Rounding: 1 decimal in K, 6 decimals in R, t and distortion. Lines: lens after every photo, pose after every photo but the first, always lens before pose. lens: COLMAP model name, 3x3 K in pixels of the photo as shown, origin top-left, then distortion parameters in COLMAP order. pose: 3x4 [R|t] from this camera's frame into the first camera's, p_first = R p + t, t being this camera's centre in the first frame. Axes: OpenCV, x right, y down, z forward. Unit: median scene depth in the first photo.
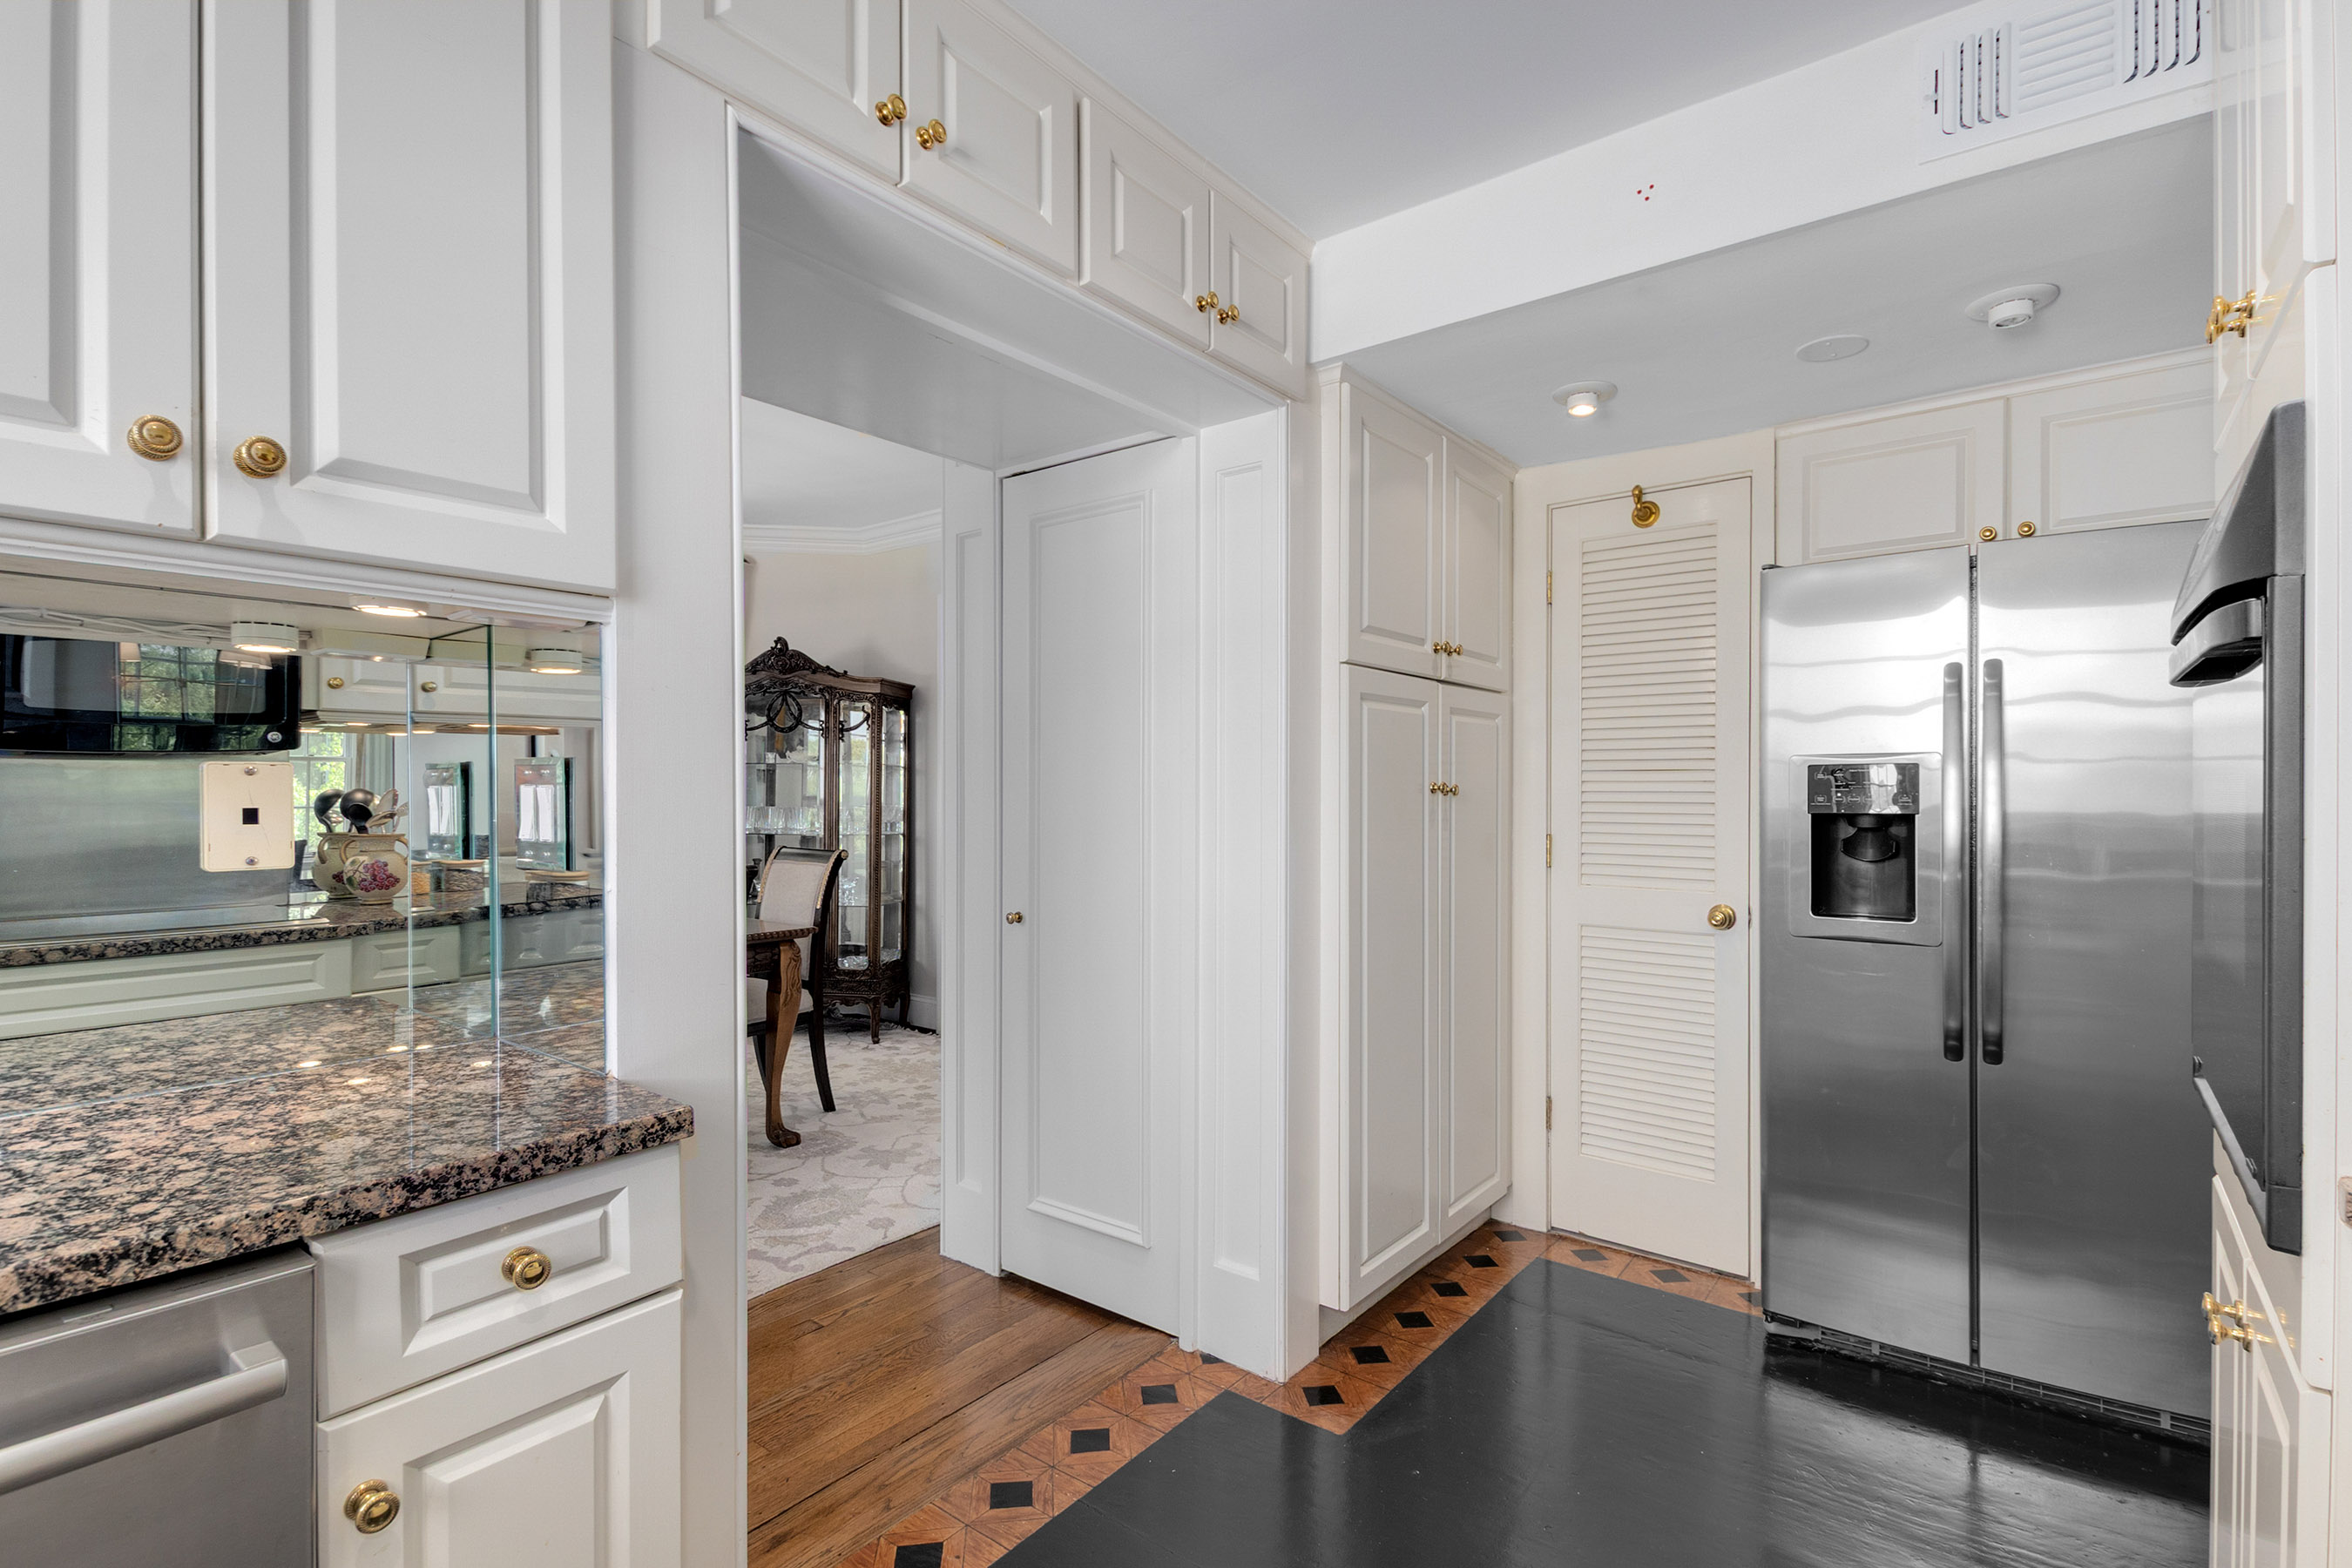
lens RADIAL K [[1112.1, 0, 1176.9], [0, 1112.1, 788.2], [0, 0, 1]] dist [0.014570, 0.001591]
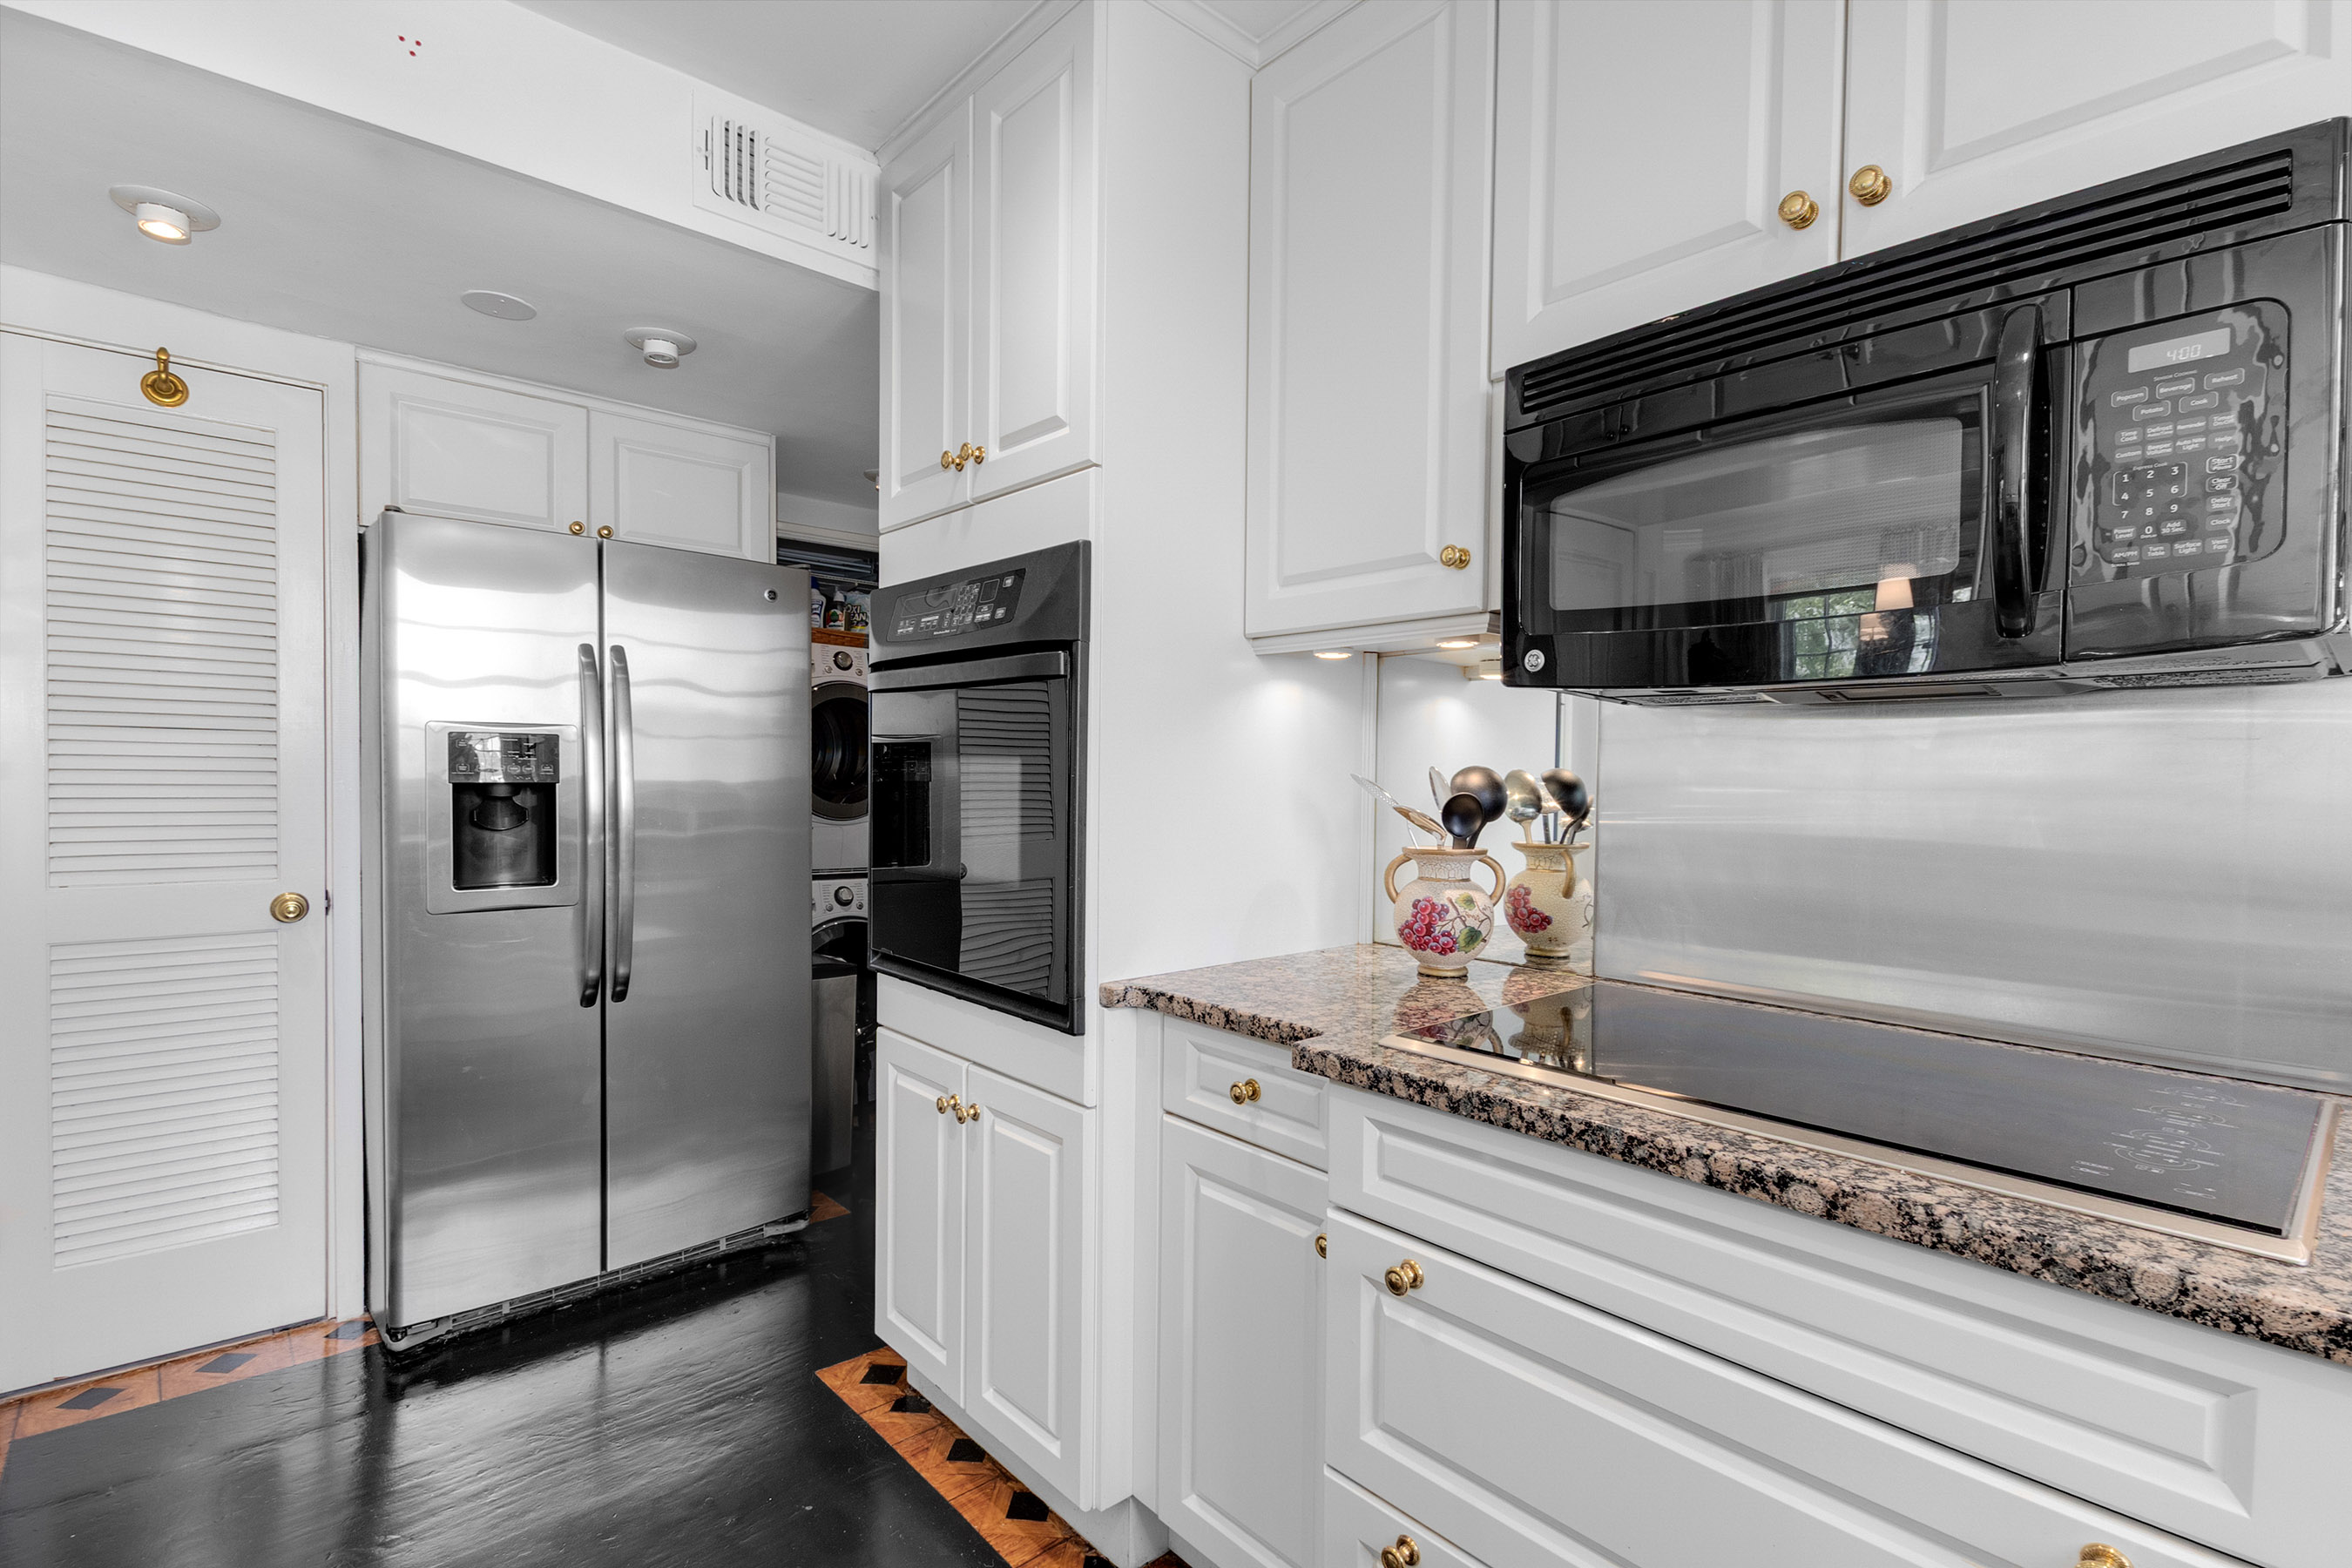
lens RADIAL K [[1112.1, 0, 1174.5], [0, 1112.1, 794.9], [0, 0, 1]] dist [0.014570, 0.001591]
pose [[0.185305, -0.014191, 0.982579, -0.267057], [-0.015718, 0.999725, 0.017403, 0.007061], [-0.982555, -0.018669, 0.185031, 0.233064]]
